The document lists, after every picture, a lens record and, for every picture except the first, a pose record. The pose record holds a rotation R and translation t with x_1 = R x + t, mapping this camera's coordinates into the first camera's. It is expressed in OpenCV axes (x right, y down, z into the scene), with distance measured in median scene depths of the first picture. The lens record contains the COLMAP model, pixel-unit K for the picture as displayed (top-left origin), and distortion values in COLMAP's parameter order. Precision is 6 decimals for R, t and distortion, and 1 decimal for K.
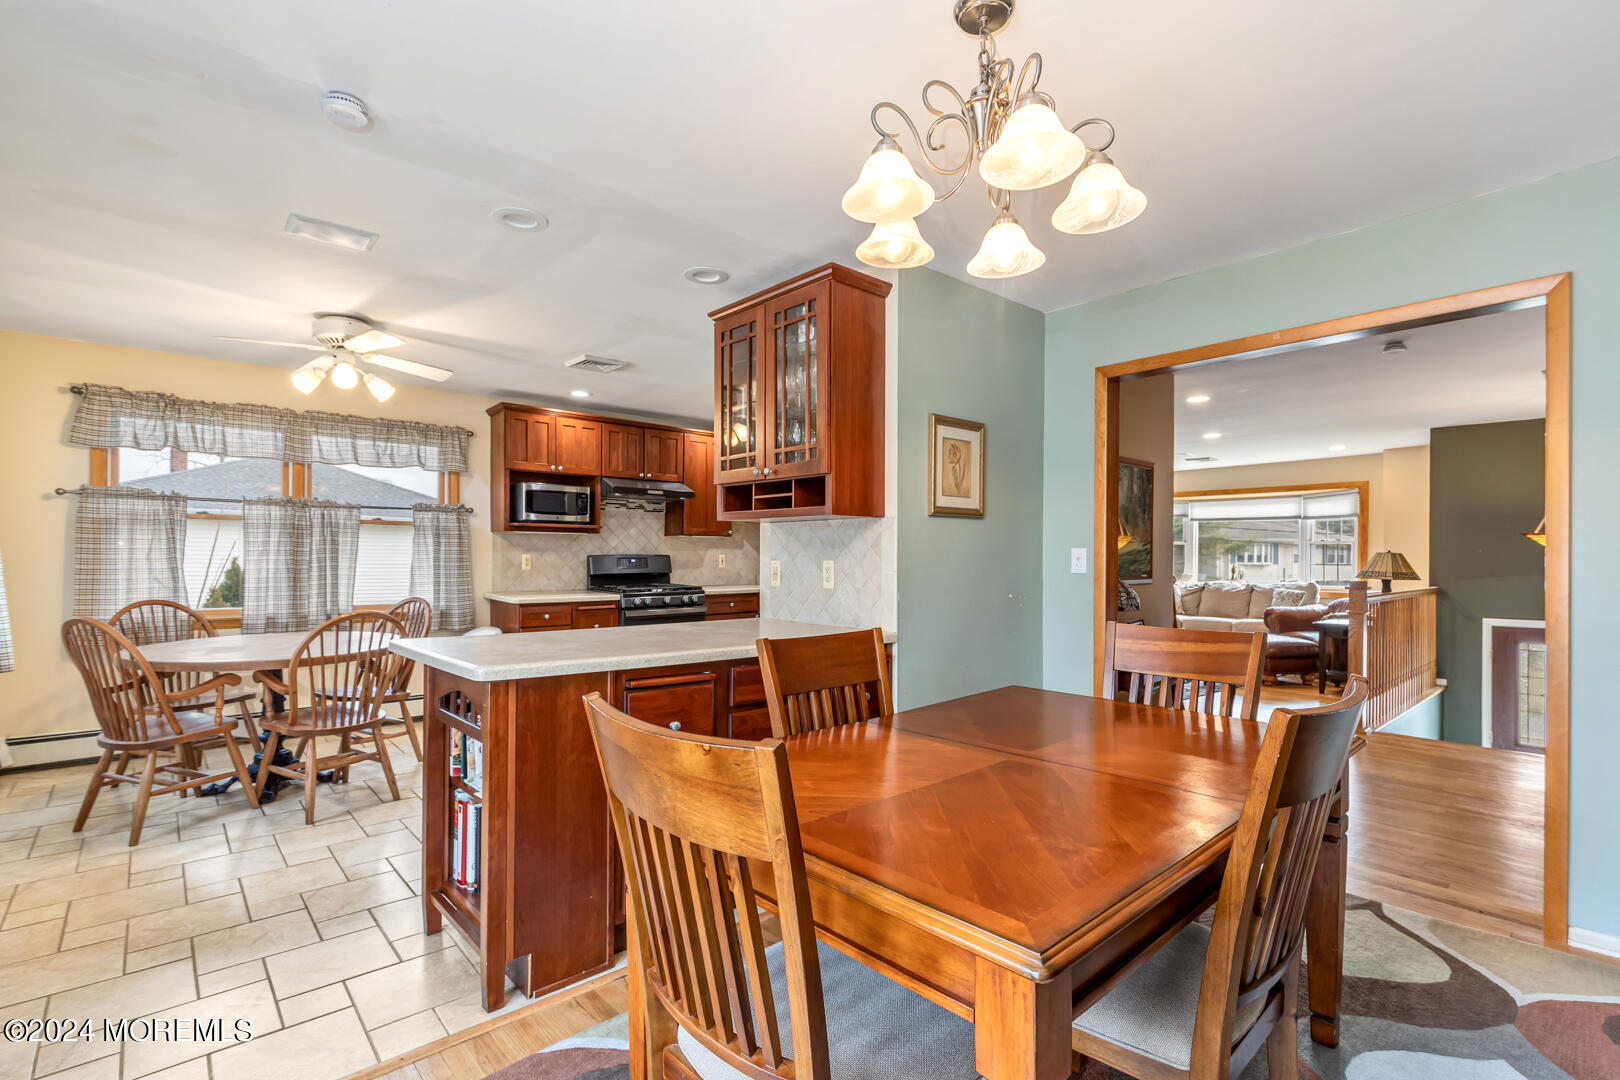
lens RADIAL K [[747.4, 0, 825.0], [0, 747.4, 557.2], [0, 0, 1]] dist [-0.000549, -0.000812]
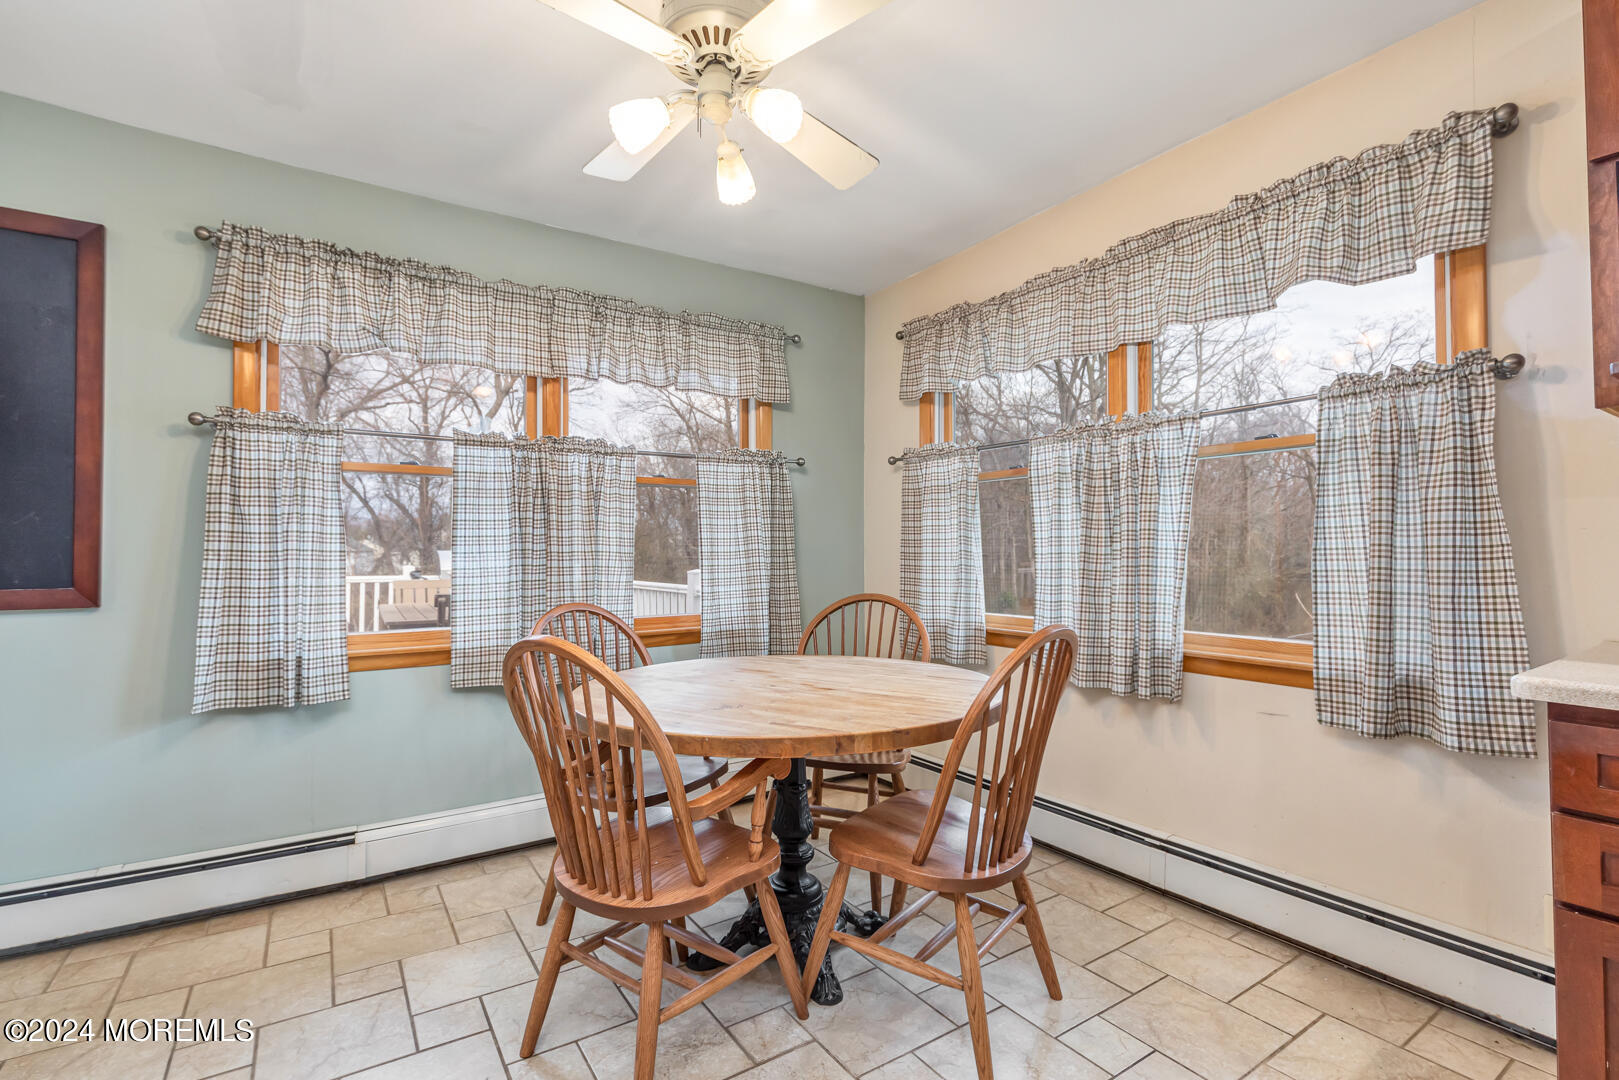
lens RADIAL K [[745.4, 0, 809.5], [0, 745.4, 540.0], [0, 0, 1]] dist [-0.000688, -0.000599]
pose [[-0.149896, -0.026038, -0.988359, -0.126778], [-0.003739, 0.999661, -0.025769, 0.016412], [0.988695, -0.000167, -0.149943, 0.712852]]
